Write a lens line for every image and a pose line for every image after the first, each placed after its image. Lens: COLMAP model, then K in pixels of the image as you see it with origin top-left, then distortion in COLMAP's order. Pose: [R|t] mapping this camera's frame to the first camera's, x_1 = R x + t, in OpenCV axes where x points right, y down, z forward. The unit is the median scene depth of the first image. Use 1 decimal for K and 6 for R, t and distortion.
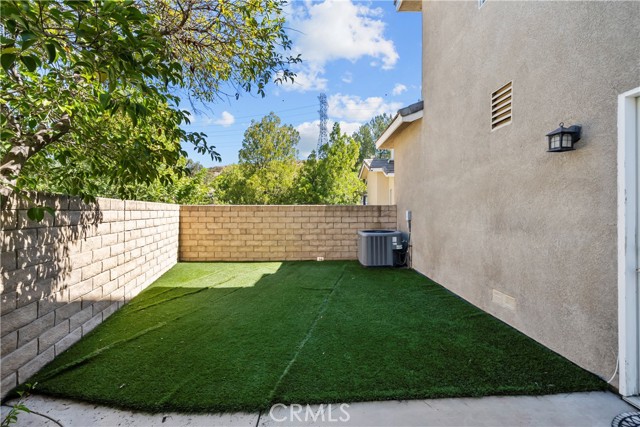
lens RADIAL K [[266.7, 0, 320.1], [0, 266.7, 211.5], [0, 0, 1]] dist [-0.004607, -0.000081]
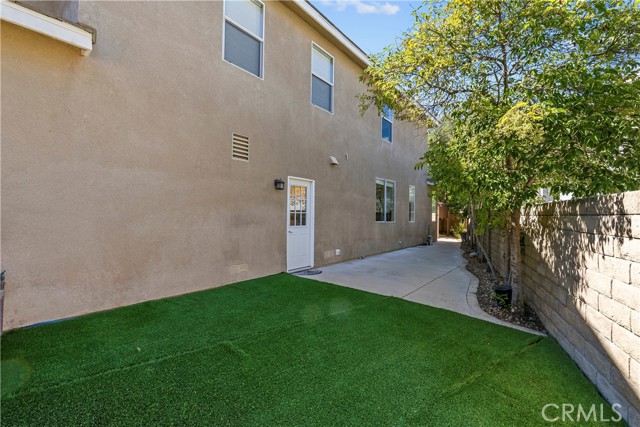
lens RADIAL K [[266.7, 0, 319.3], [0, 266.7, 214.3], [0, 0, 1]] dist [-0.004607, -0.000081]
pose [[-0.751969, -0.007916, 0.659151, -0.778696], [-0.010526, 0.999945, 0.000001, 0.001112], [-0.659115, -0.006937, -0.752010, 2.015210]]
